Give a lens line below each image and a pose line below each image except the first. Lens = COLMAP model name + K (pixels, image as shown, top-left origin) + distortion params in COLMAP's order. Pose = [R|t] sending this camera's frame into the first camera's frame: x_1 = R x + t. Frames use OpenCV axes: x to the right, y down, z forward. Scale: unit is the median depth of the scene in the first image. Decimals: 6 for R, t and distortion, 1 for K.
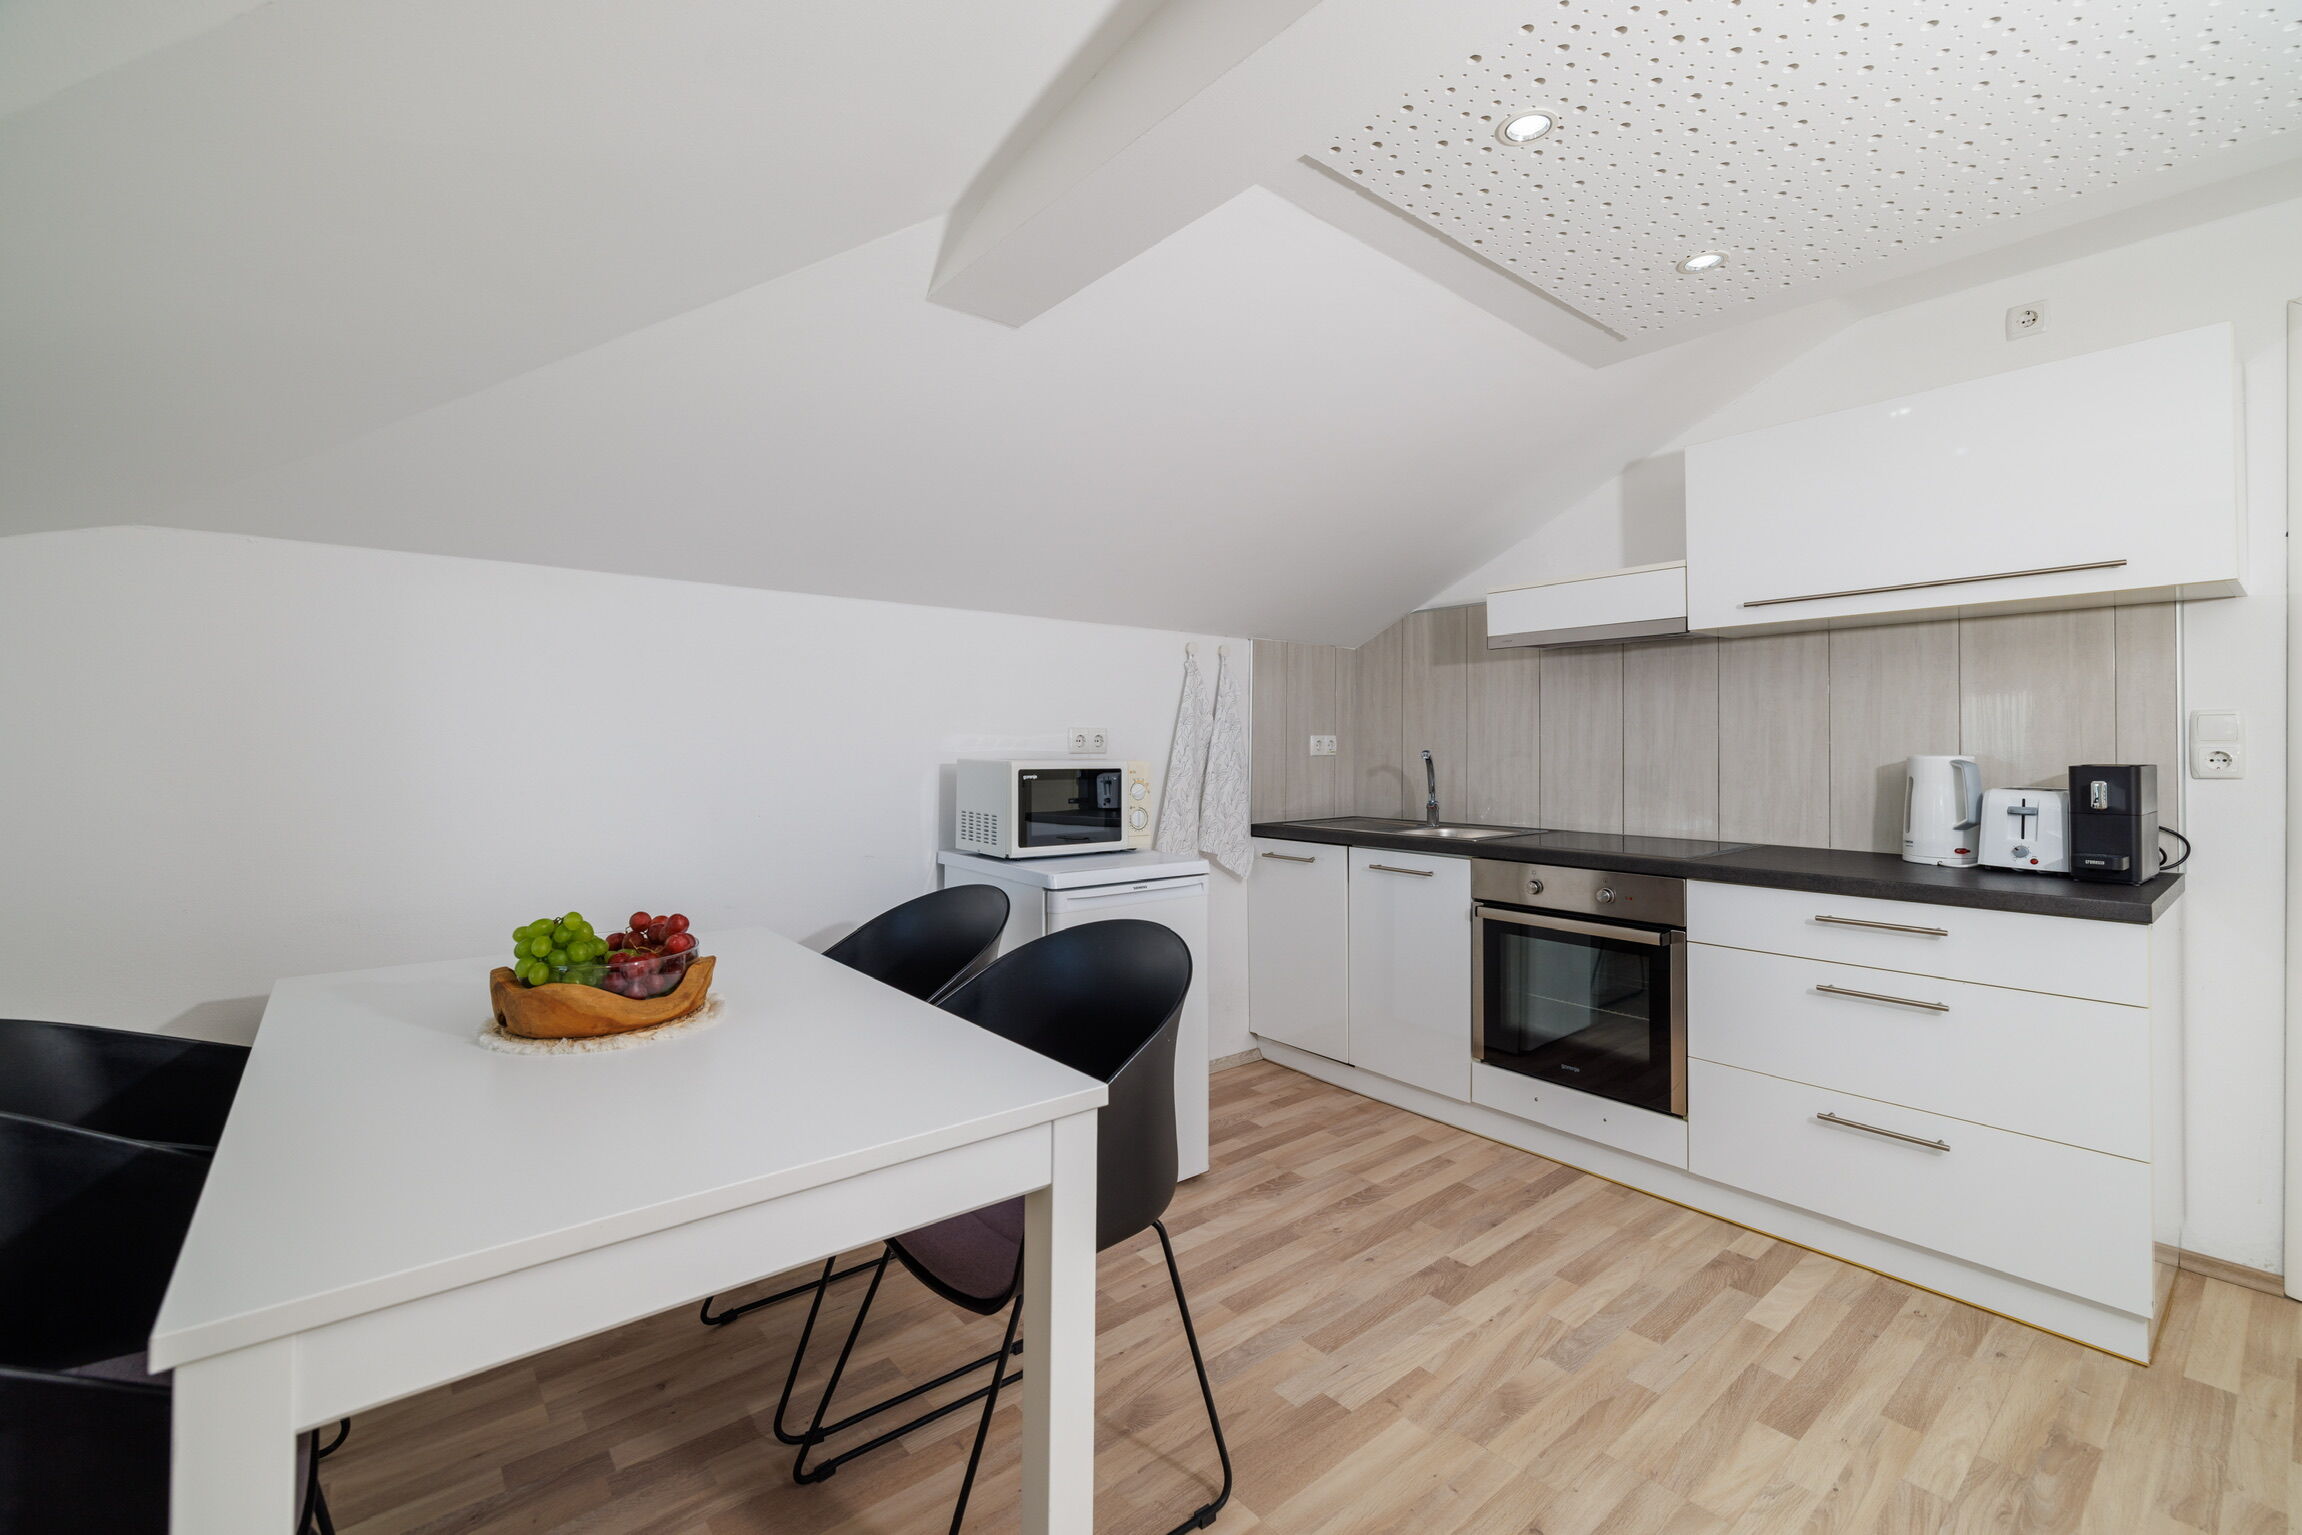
lens RADIAL K [[975.5, 0, 1158.4], [0, 975.5, 741.1], [0, 0, 1]] dist [0.003180, 0.000515]
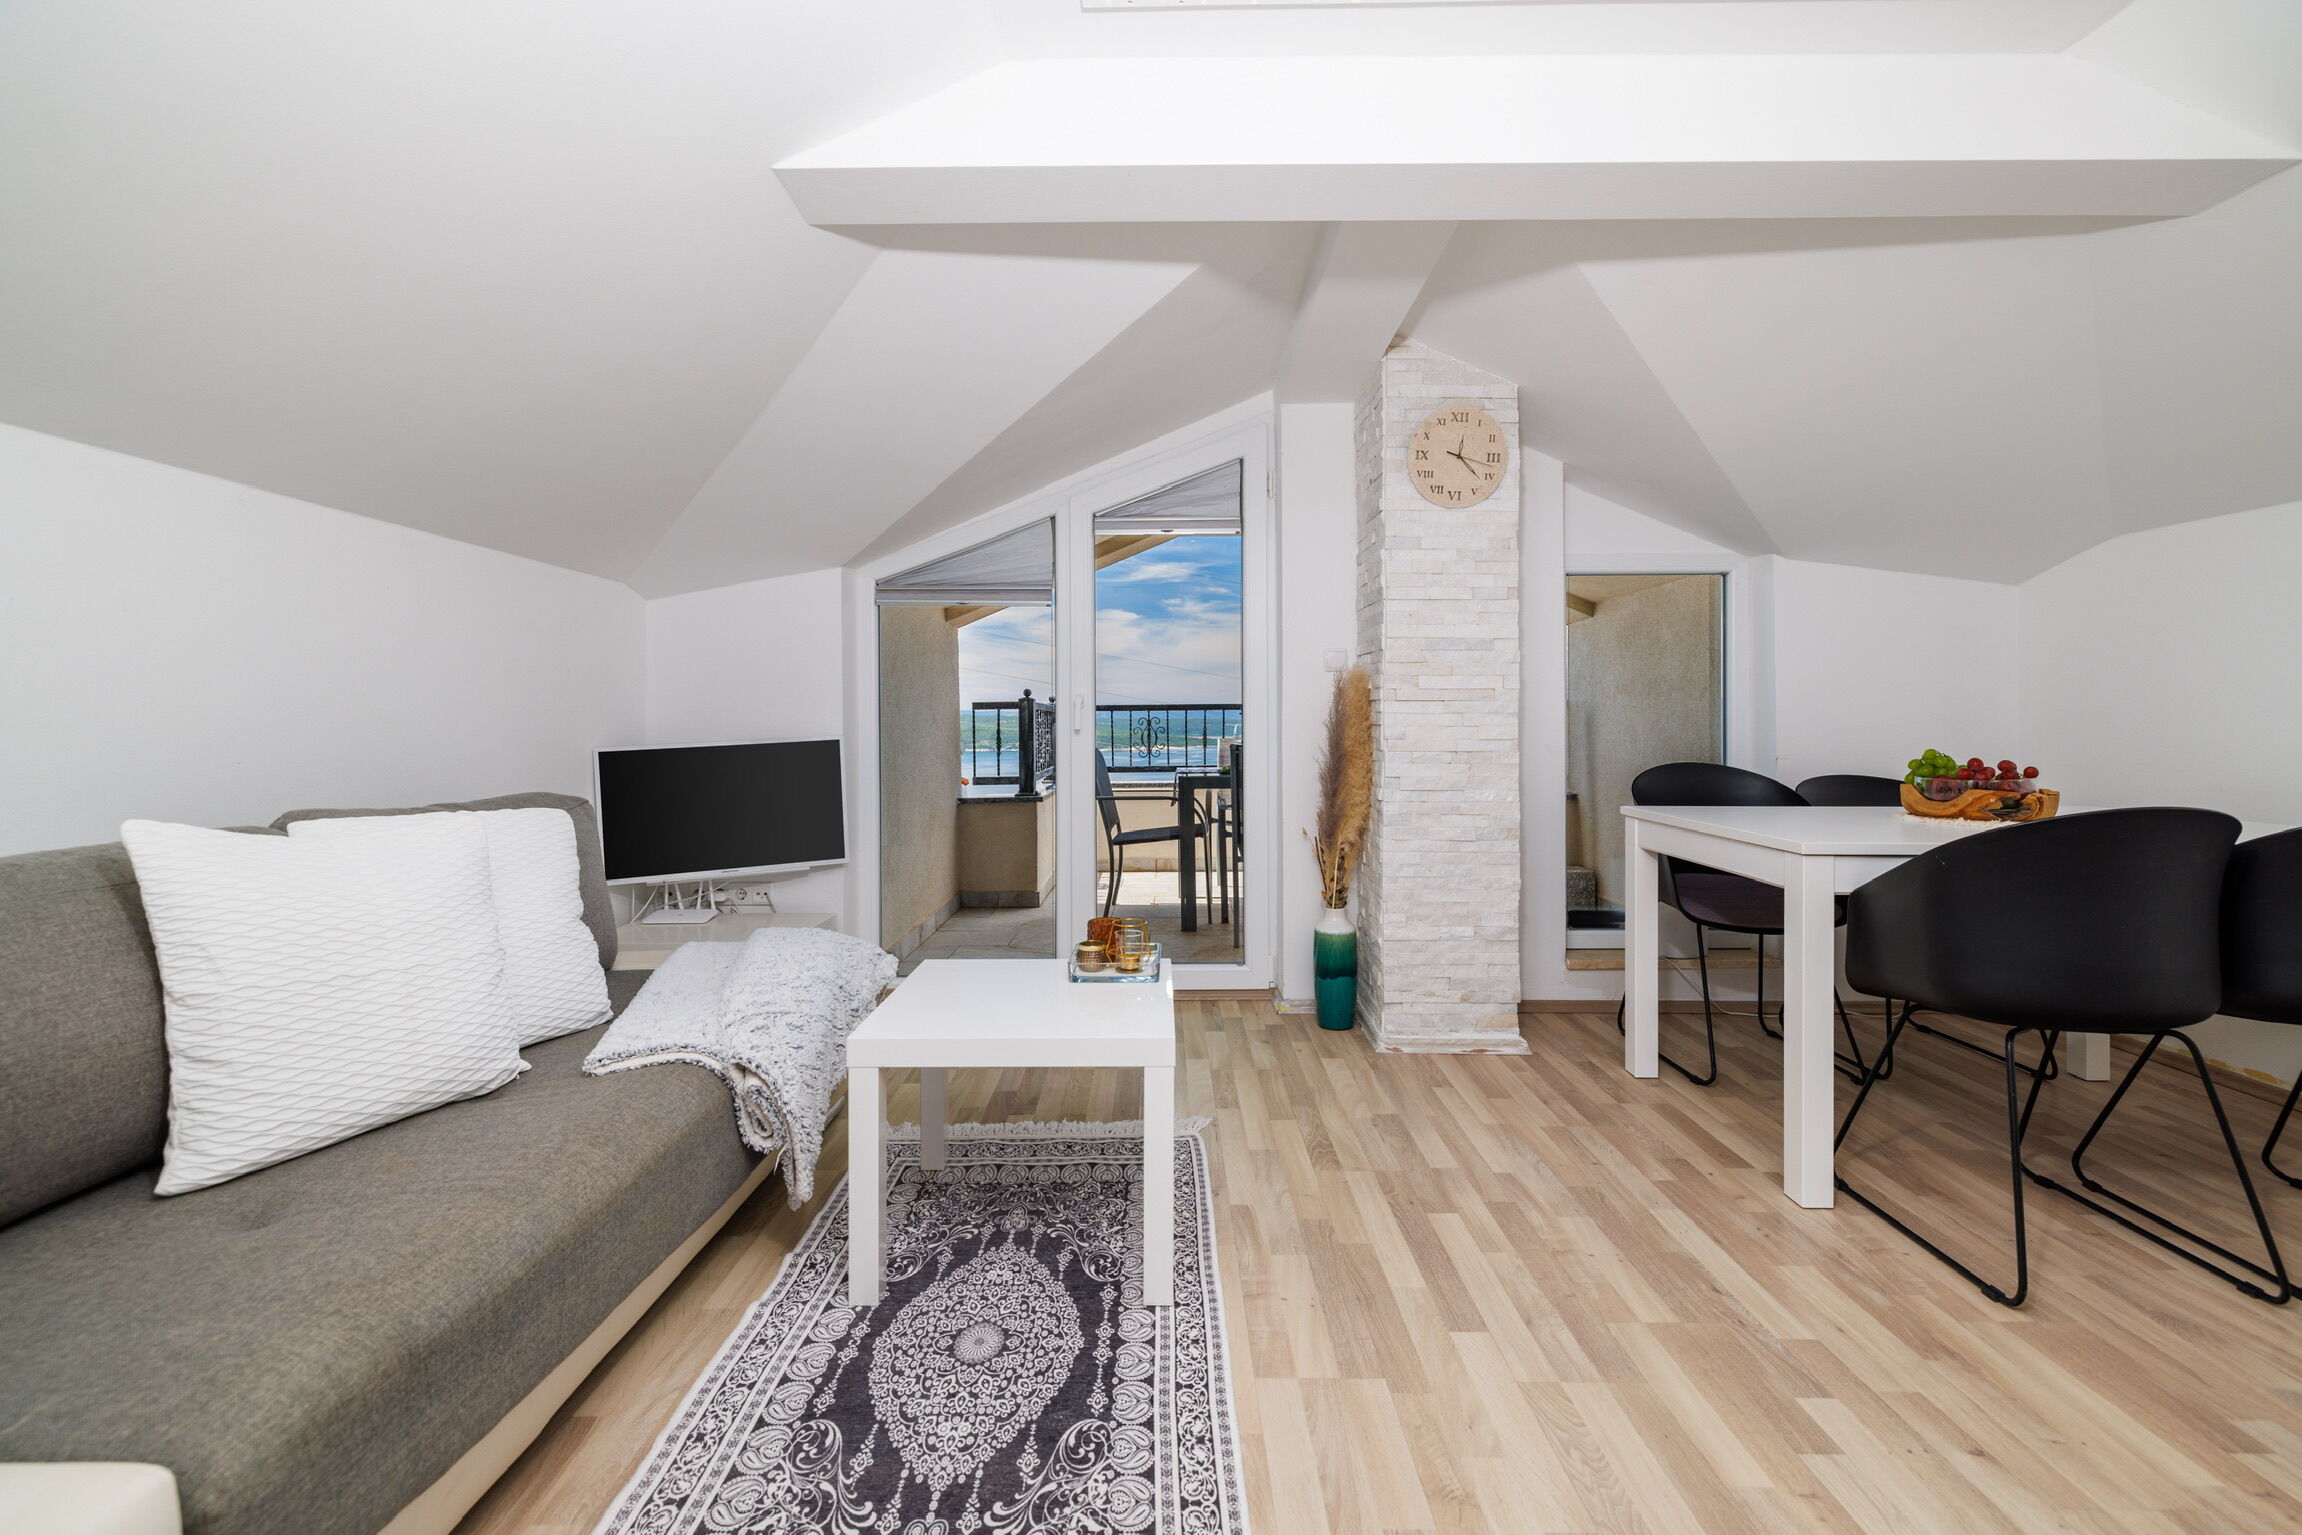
lens RADIAL K [[980.3, 0, 1156.6], [0, 980.3, 719.9], [0, 0, 1]] dist [-0.000473, -0.000495]
pose [[-0.644476, -0.003136, -0.764618, 0.875366], [0.003380, 0.999970, -0.006950, 0.066991], [0.764617, -0.007064, -0.644446, 0.553425]]
